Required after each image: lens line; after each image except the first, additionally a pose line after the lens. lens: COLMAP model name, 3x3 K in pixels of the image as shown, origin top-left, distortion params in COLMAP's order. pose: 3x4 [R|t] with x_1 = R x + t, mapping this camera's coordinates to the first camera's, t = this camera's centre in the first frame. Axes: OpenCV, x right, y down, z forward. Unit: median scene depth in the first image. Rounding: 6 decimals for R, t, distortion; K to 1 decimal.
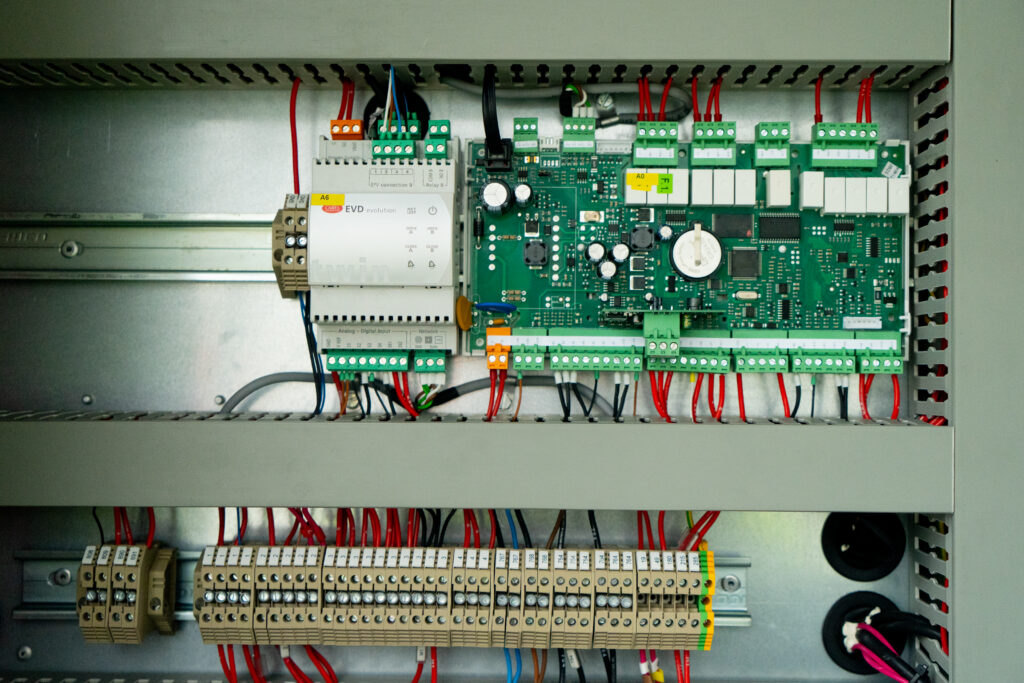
lens RADIAL K [[1419.4, 0, 518.6], [0, 1419.4, 322.8], [0, 0, 1]] dist [0.027045, 0.000000]
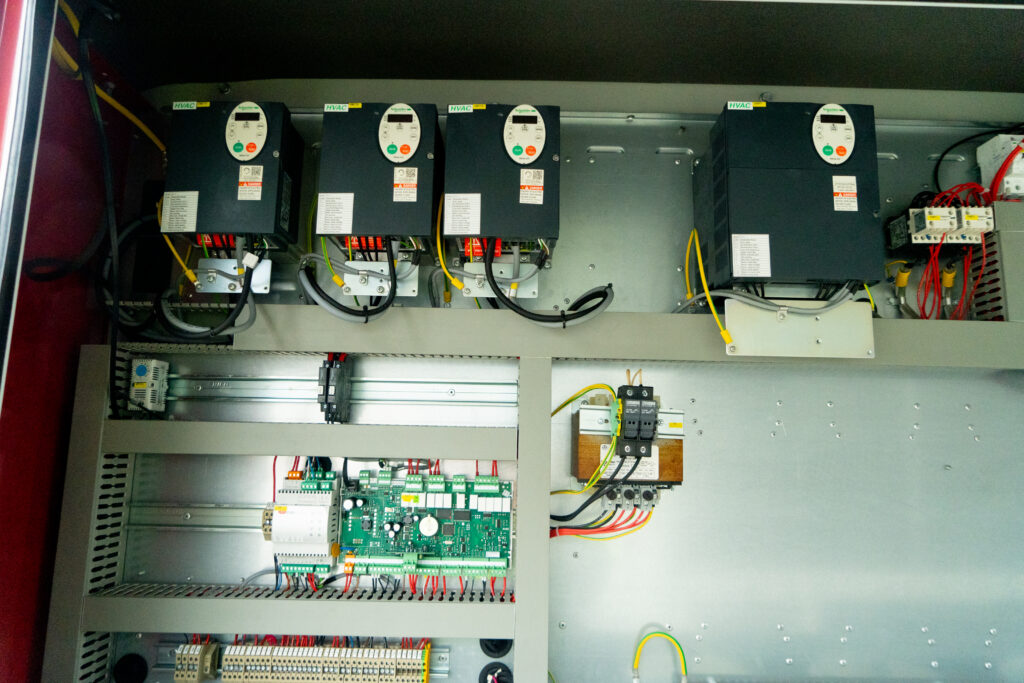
lens RADIAL K [[690.1, 0, 519.0], [0, 690.1, 338.0], [0, 0, 1]] dist [-0.014343, 0.004111]
pose [[0.999654, 0.013456, 0.022588, 0.257086], [-0.010508, 0.991990, -0.125882, -0.232207], [-0.024101, 0.125602, 0.991788, -0.282063]]
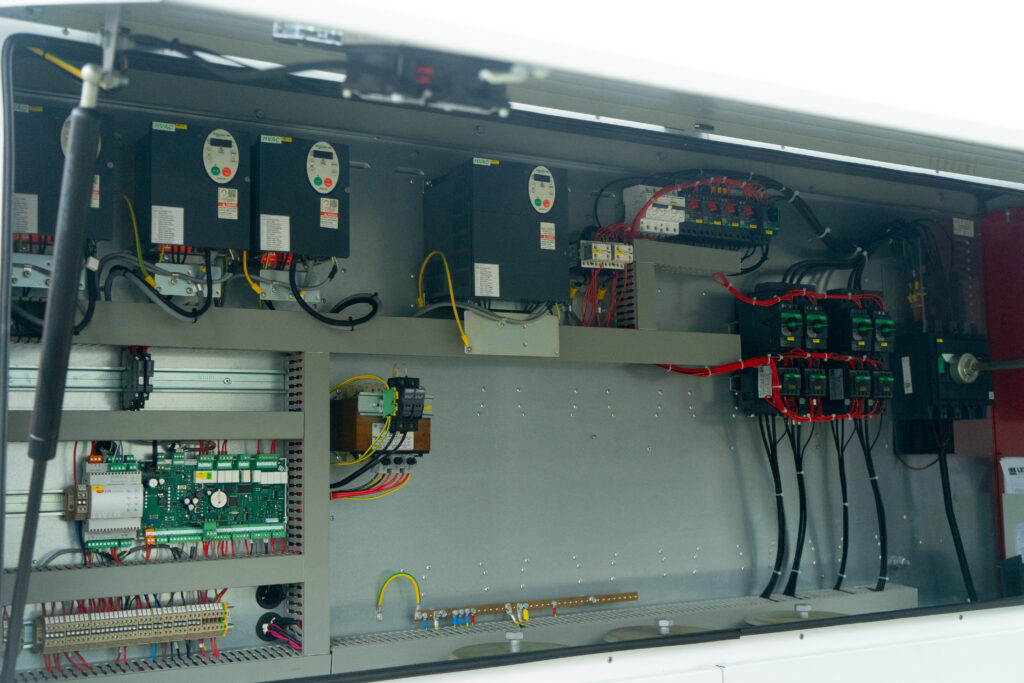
lens RADIAL K [[1250.1, 0, 511.1], [0, 1250.1, 331.4], [0, 0, 1]] dist [0.024665, 0.000000]
pose [[0.838617, 0.030735, 0.543853, -0.781636], [0.007433, 0.997668, -0.067843, -0.214770], [-0.544670, 0.060937, 0.836434, -1.500754]]
